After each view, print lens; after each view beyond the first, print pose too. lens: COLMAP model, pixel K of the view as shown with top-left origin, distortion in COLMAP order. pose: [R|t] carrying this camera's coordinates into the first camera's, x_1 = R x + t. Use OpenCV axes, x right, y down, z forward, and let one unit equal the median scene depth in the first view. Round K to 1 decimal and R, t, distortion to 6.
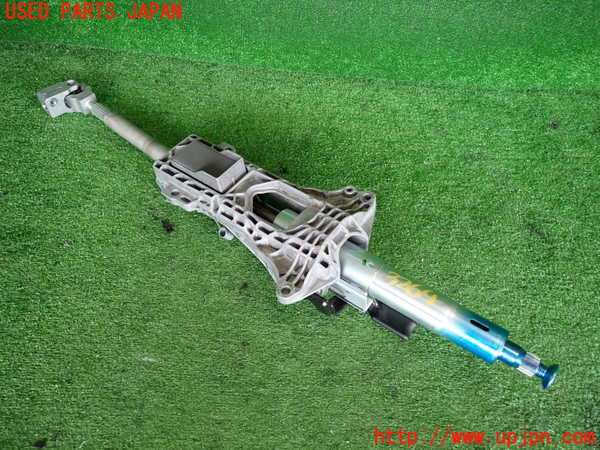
lens RADIAL K [[437.1, 0, 294.1], [0, 437.1, 226.1], [0, 0, 1]] dist [0.018565, -0.019002]
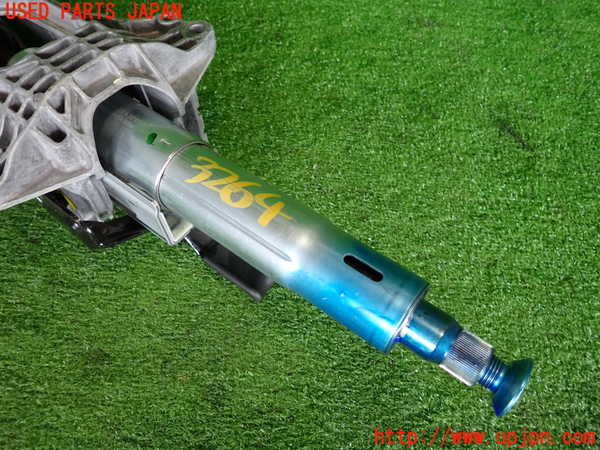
lens RADIAL K [[437.1, 0, 290.2], [0, 437.1, 223.8], [0, 0, 1]] dist [0.018565, -0.019002]
pose [[0.999010, 0.026309, 0.035866, 0.228841], [-0.029119, 0.996352, 0.080220, 0.102450], [-0.033624, -0.081185, 0.996132, 0.390478]]
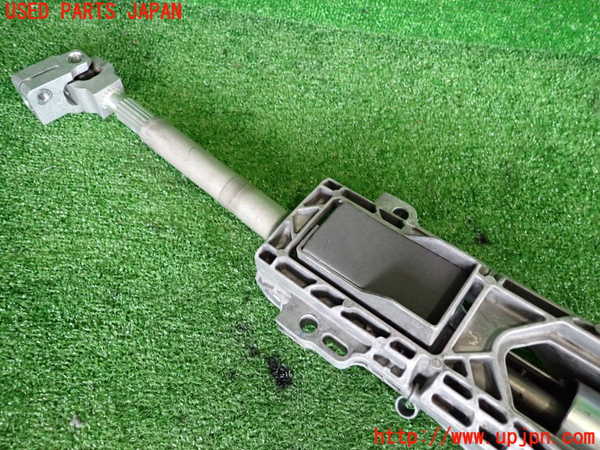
lens RADIAL K [[437.1, 0, 288.1], [0, 437.1, 224.4], [0, 0, 1]] dist [0.018565, -0.019002]
pose [[0.999419, 0.025991, -0.022039, -0.257282], [-0.023654, 0.994667, 0.100389, -0.201428], [0.024531, -0.099810, 0.994704, 0.502142]]
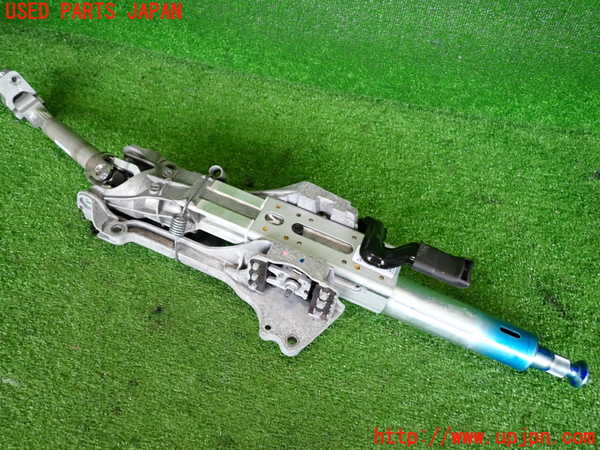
lens RADIAL K [[437.1, 0, 296.7], [0, 437.1, 224.6], [0, 0, 1]] dist [0.018565, -0.019002]
pose [[0.983016, 0.131728, -0.127775, 0.197578], [-0.143287, 0.985945, -0.085909, 0.011037], [0.114663, 0.102759, 0.988075, 0.183918]]
